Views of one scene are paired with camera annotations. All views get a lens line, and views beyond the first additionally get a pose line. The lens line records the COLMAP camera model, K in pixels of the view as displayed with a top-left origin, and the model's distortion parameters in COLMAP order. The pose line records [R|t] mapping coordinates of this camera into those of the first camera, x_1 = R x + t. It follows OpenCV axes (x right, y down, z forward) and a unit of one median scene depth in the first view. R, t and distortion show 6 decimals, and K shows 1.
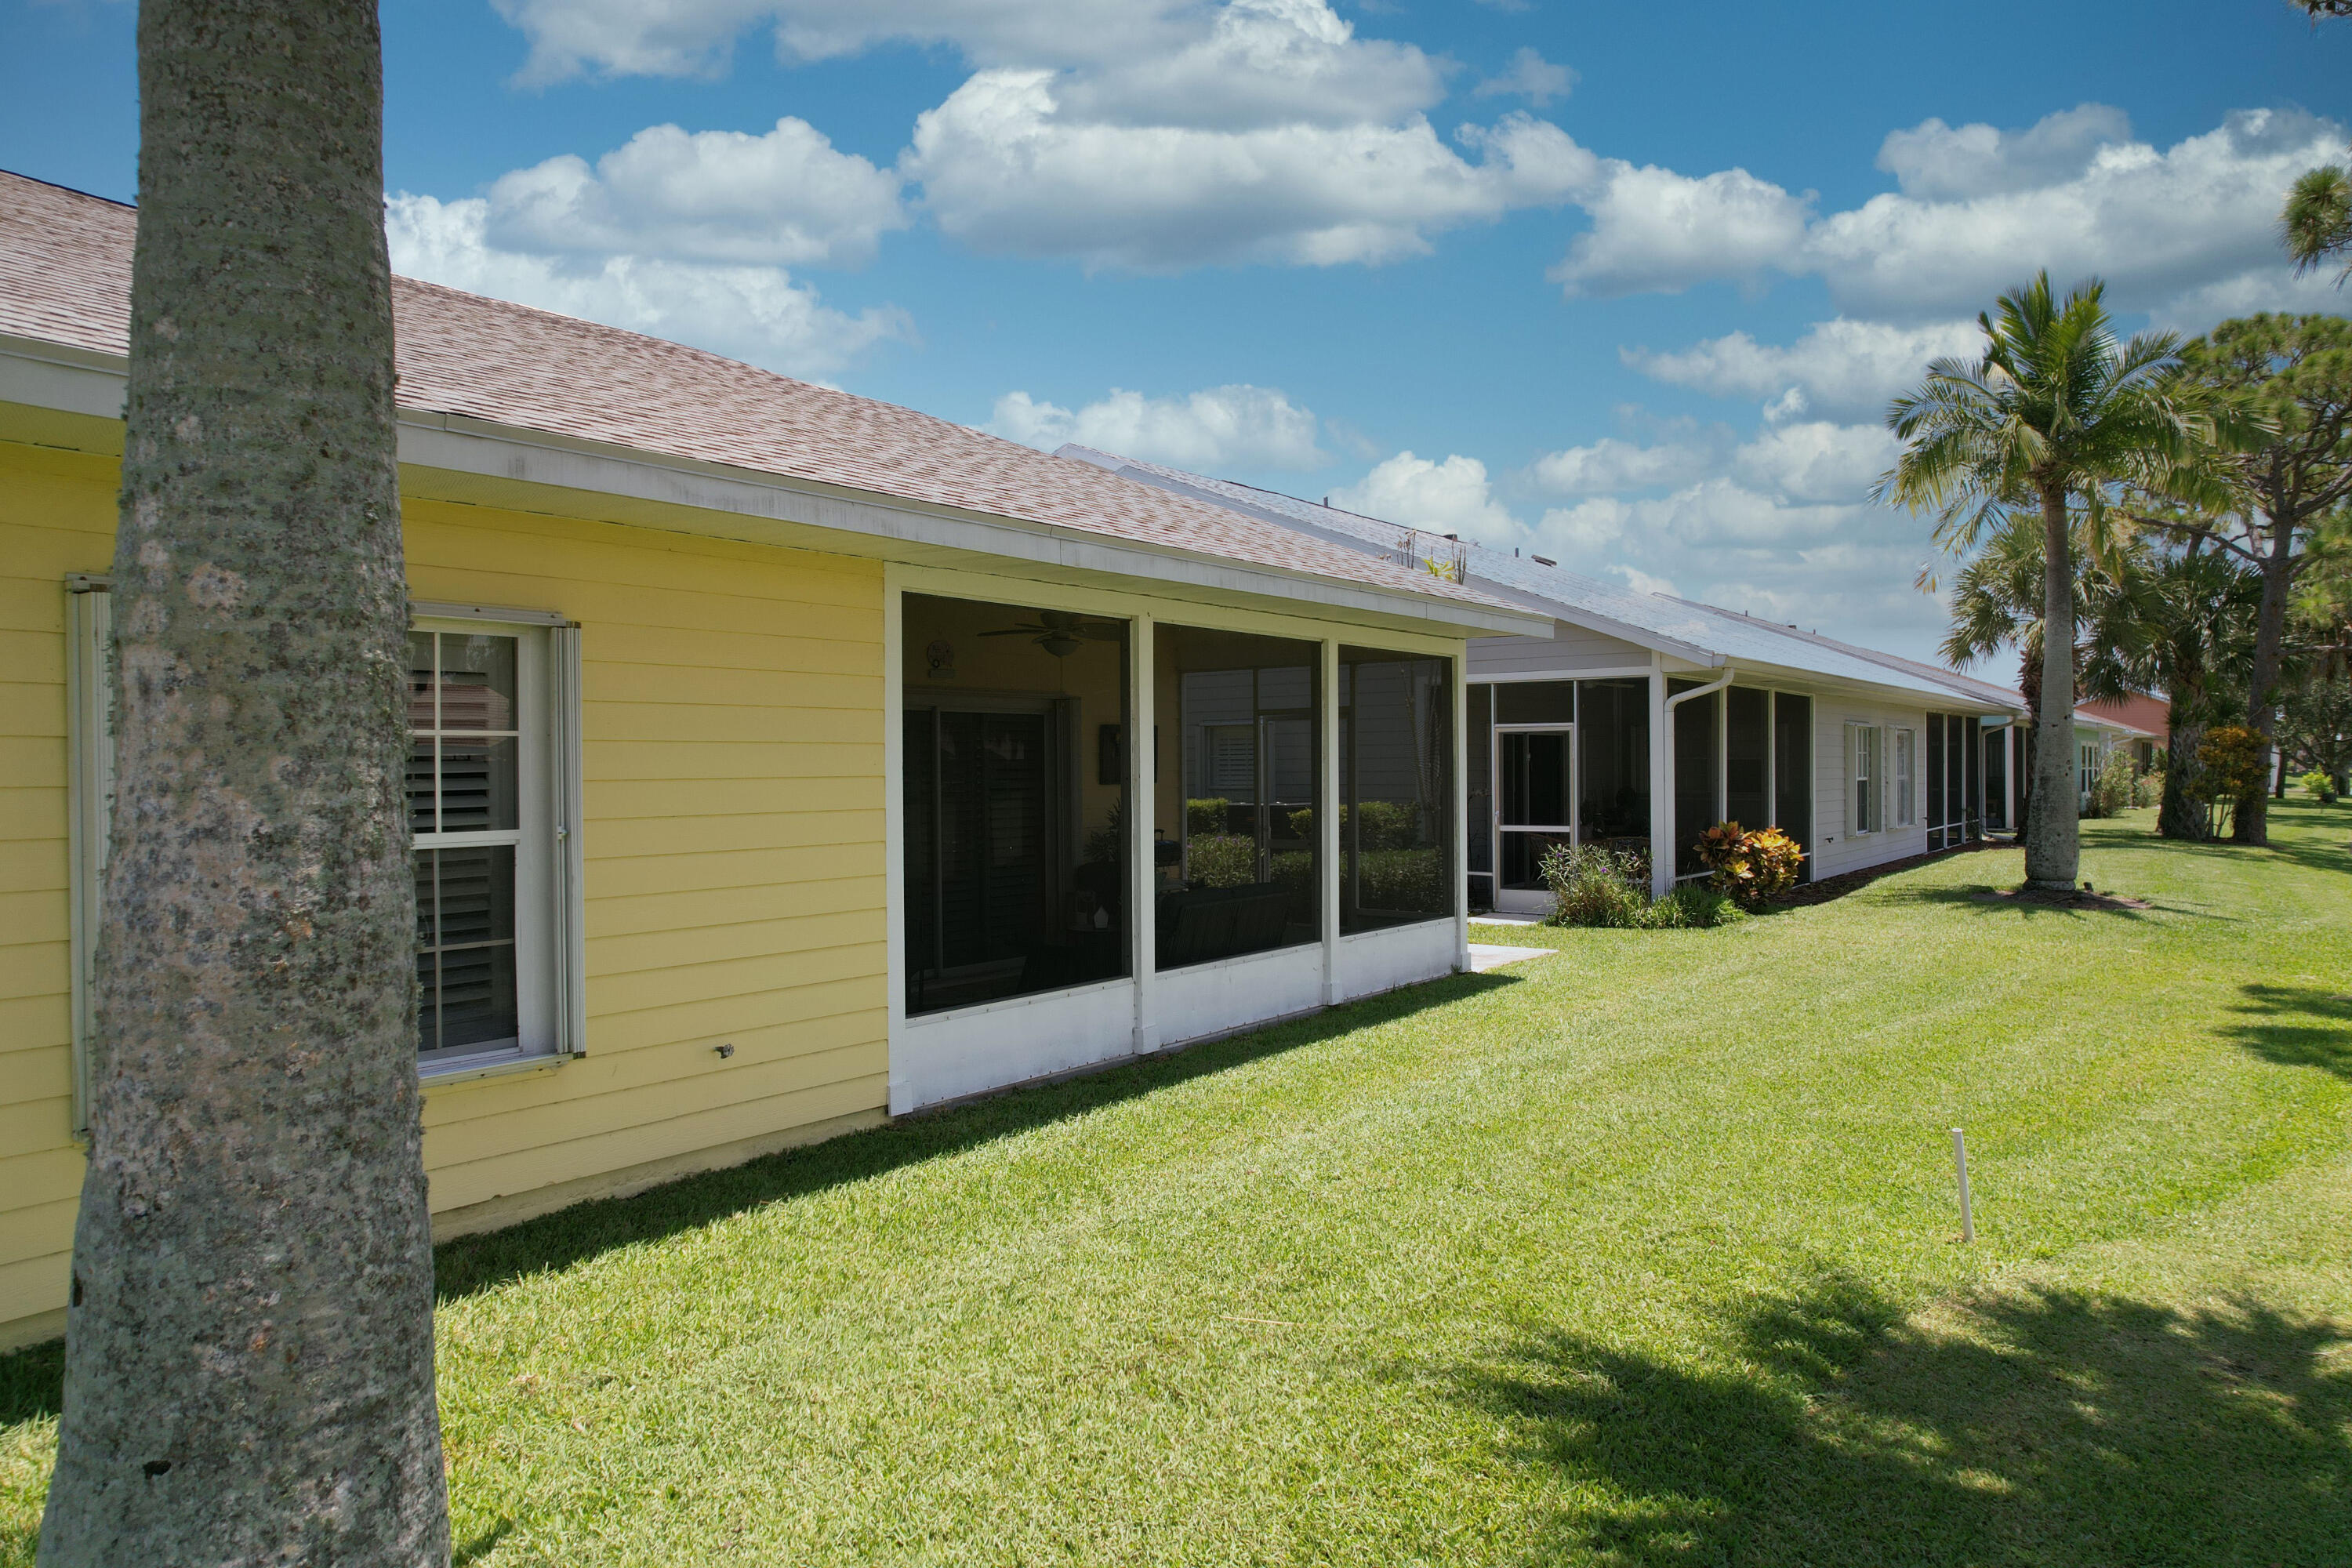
lens RADIAL K [[1519.2, 0, 1182.5], [0, 1519.2, 775.0], [0, 0, 1]] dist [-0.079339, 0.076662]
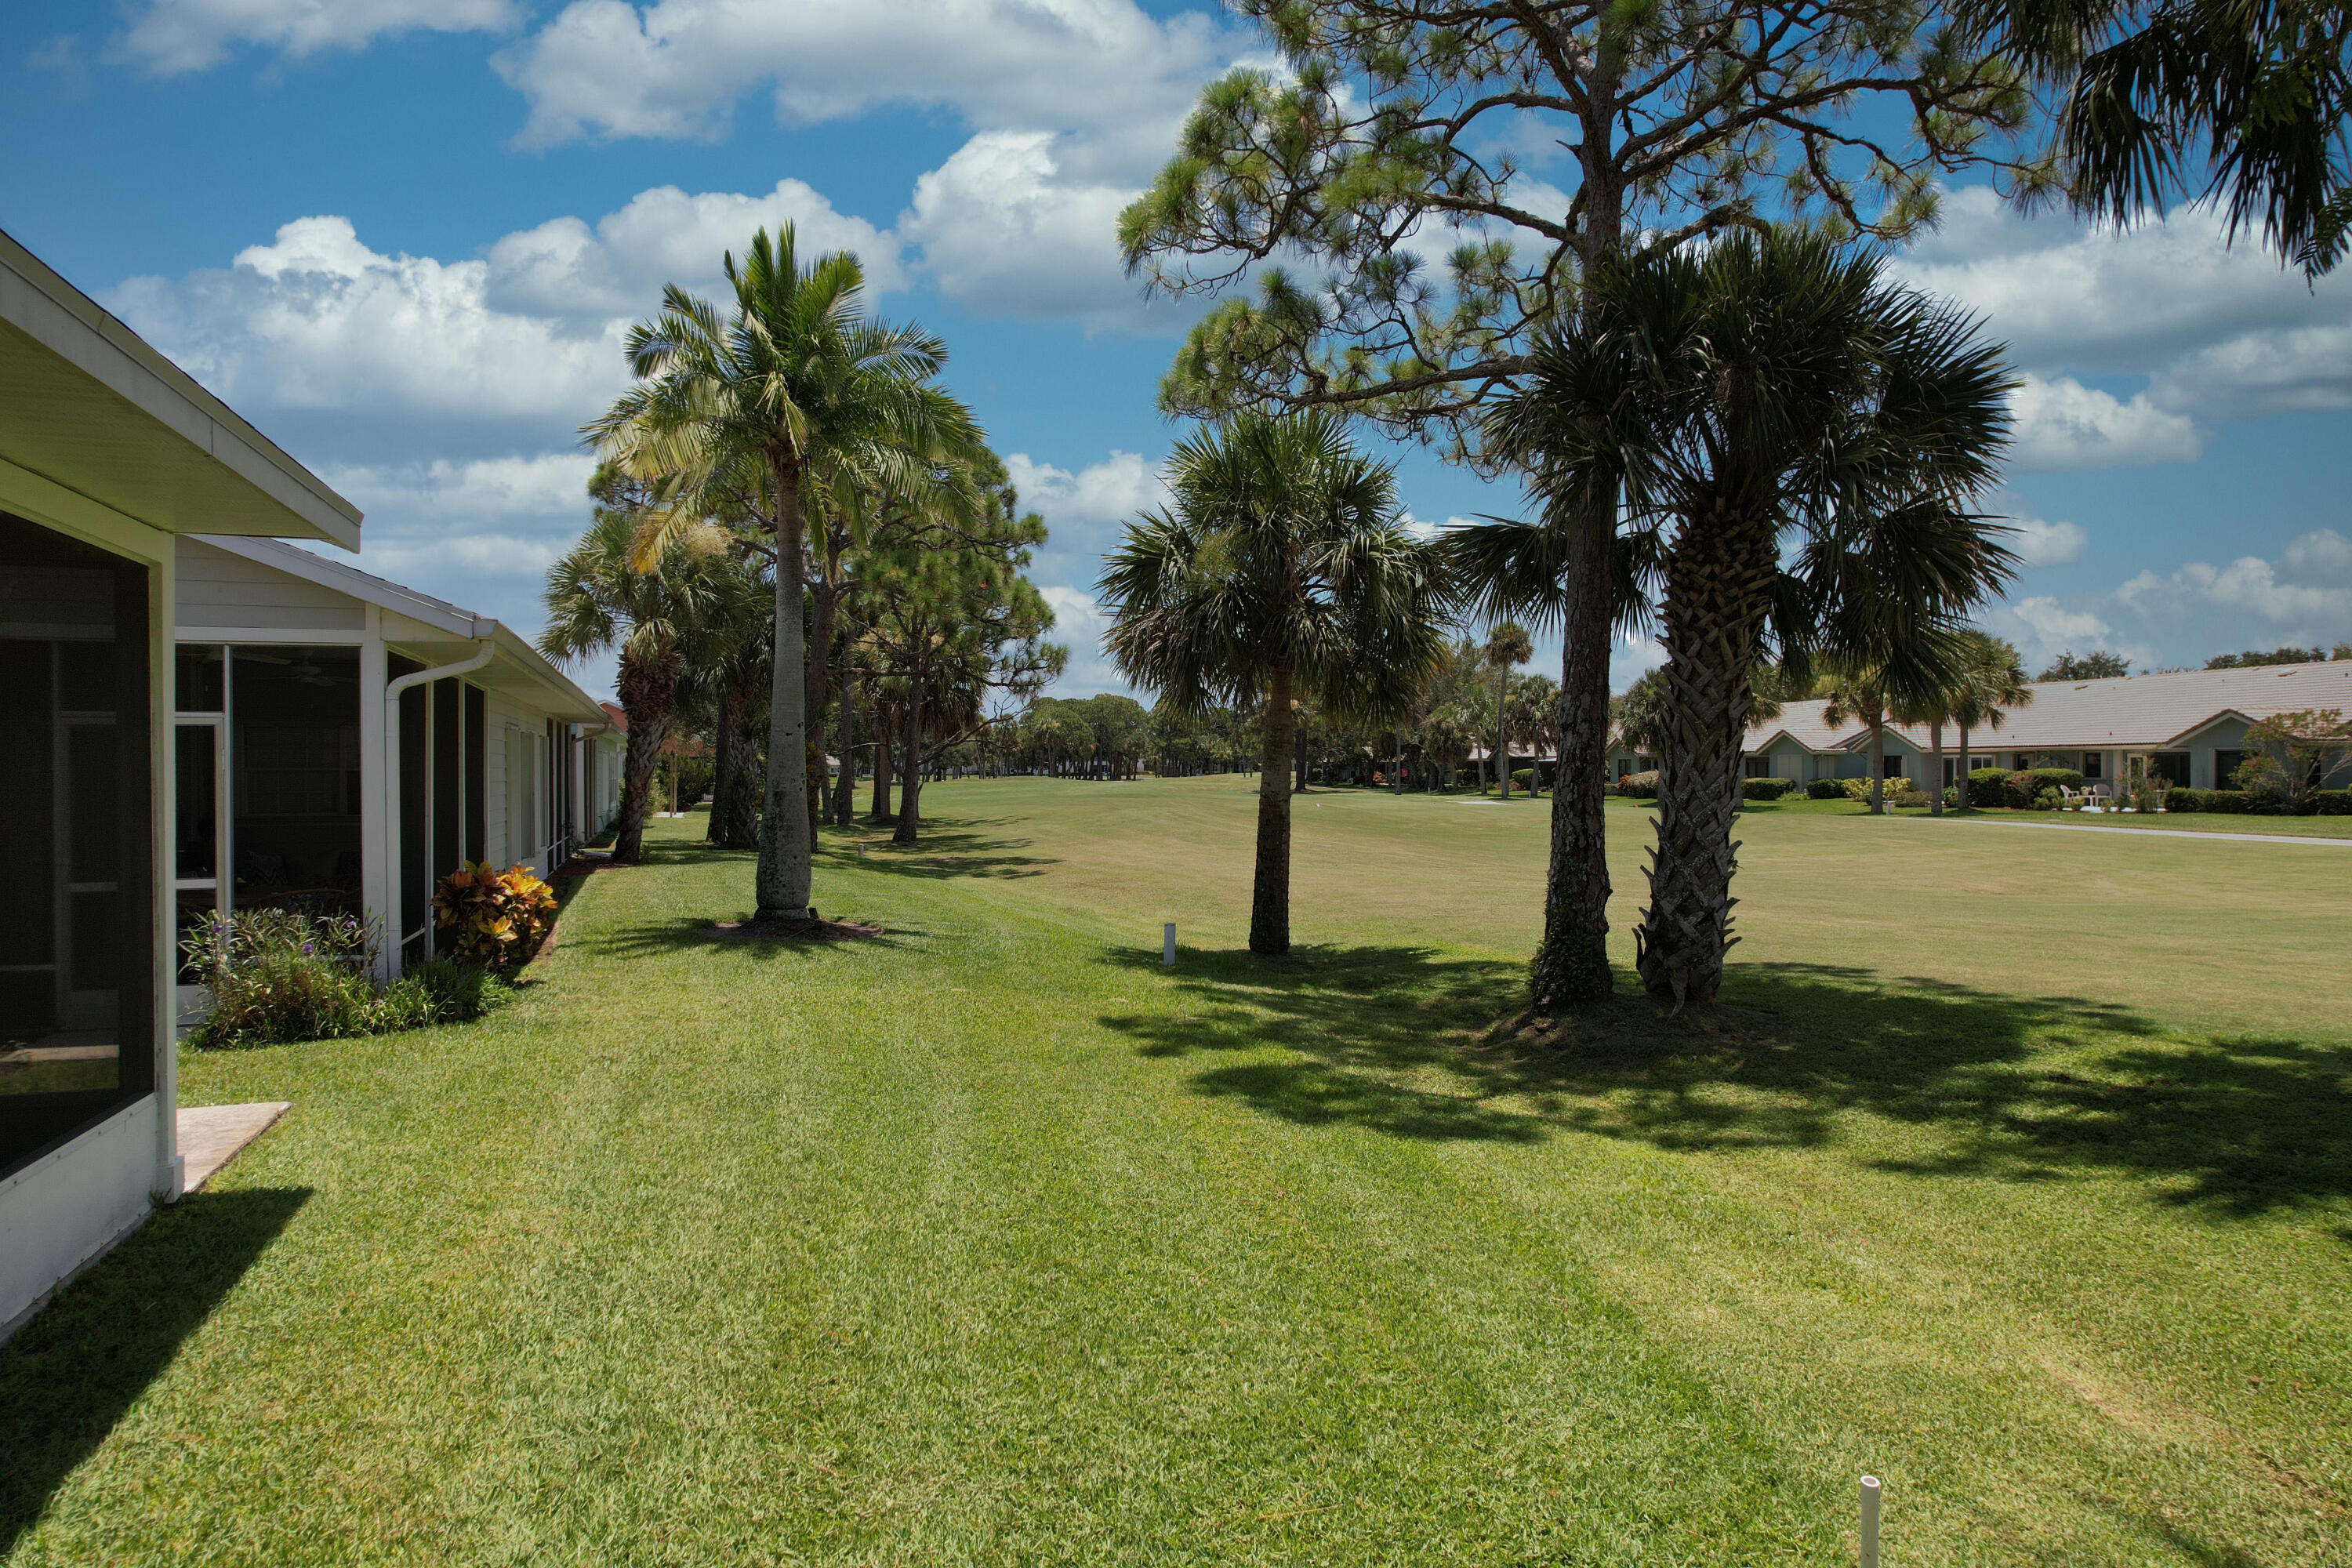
lens RADIAL K [[1519.2, 0, 1182.5], [0, 1519.2, 775.0], [0, 0, 1]] dist [-0.079339, 0.076662]
pose [[0.573136, 0.000257, 0.819460, -0.018524], [0.005373, 0.999977, -0.004071, -0.004329], [-0.819443, 0.006736, 0.573121, 0.333289]]
